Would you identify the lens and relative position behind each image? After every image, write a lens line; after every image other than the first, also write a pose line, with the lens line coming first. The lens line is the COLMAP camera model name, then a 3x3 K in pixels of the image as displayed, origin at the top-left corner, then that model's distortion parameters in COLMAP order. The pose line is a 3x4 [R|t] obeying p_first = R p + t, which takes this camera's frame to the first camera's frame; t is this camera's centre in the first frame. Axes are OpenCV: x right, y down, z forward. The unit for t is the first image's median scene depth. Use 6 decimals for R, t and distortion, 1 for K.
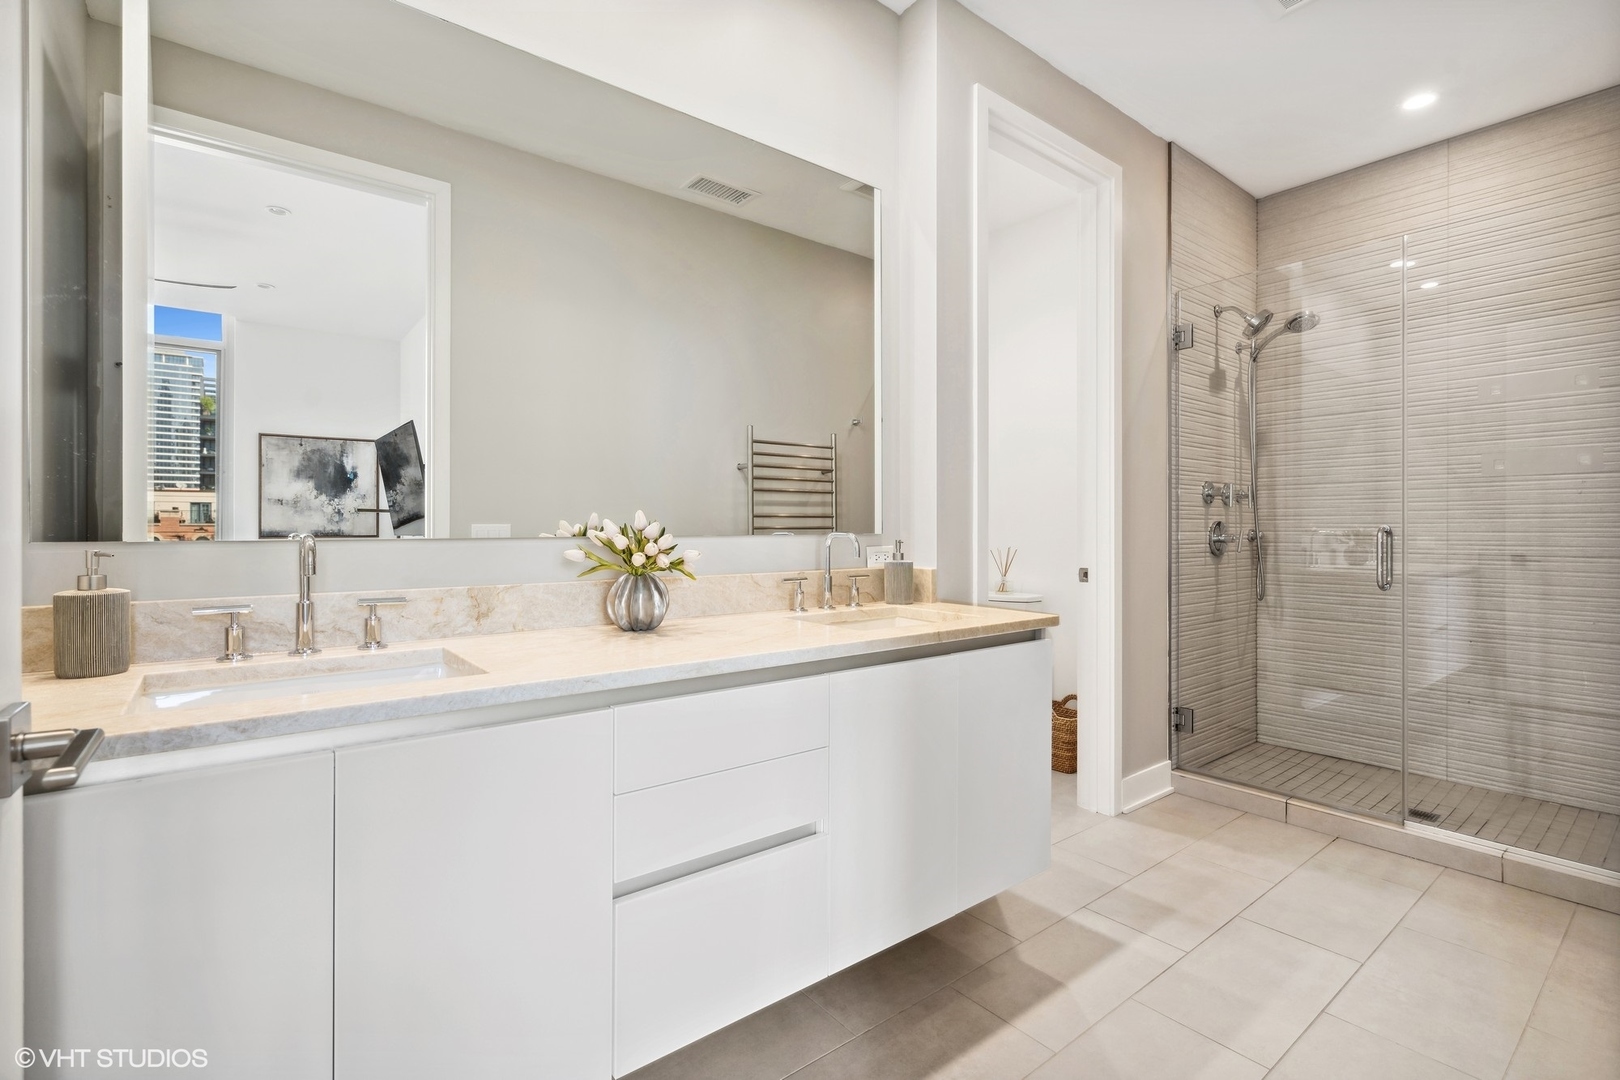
lens RADIAL K [[744.3, 0, 803.5], [0, 744.3, 532.2], [0, 0, 1]] dist [0.001202, 0.000291]
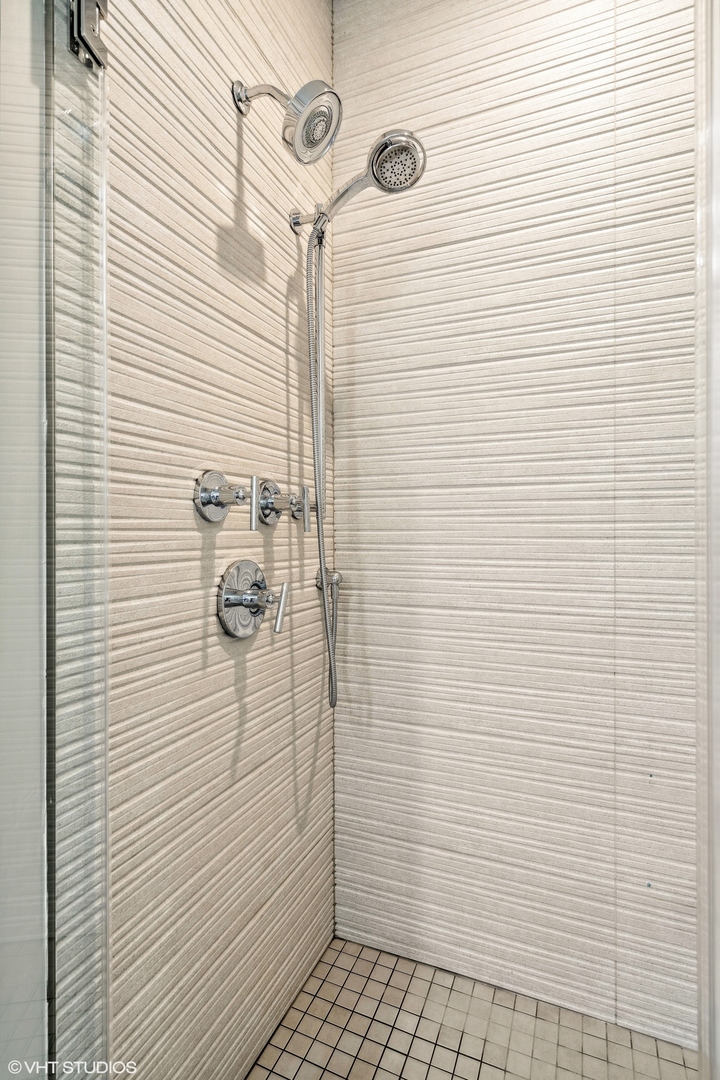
lens RADIAL K [[551.1, 0, 360.0], [0, 551.1, 537.7], [0, 0, 1]] dist [0.001812, 0.000137]
pose [[0.876946, -0.006004, 0.480552, 0.457628], [0.003126, 0.999972, 0.006790, -0.030581], [-0.480579, -0.004452, 0.876940, 0.668717]]
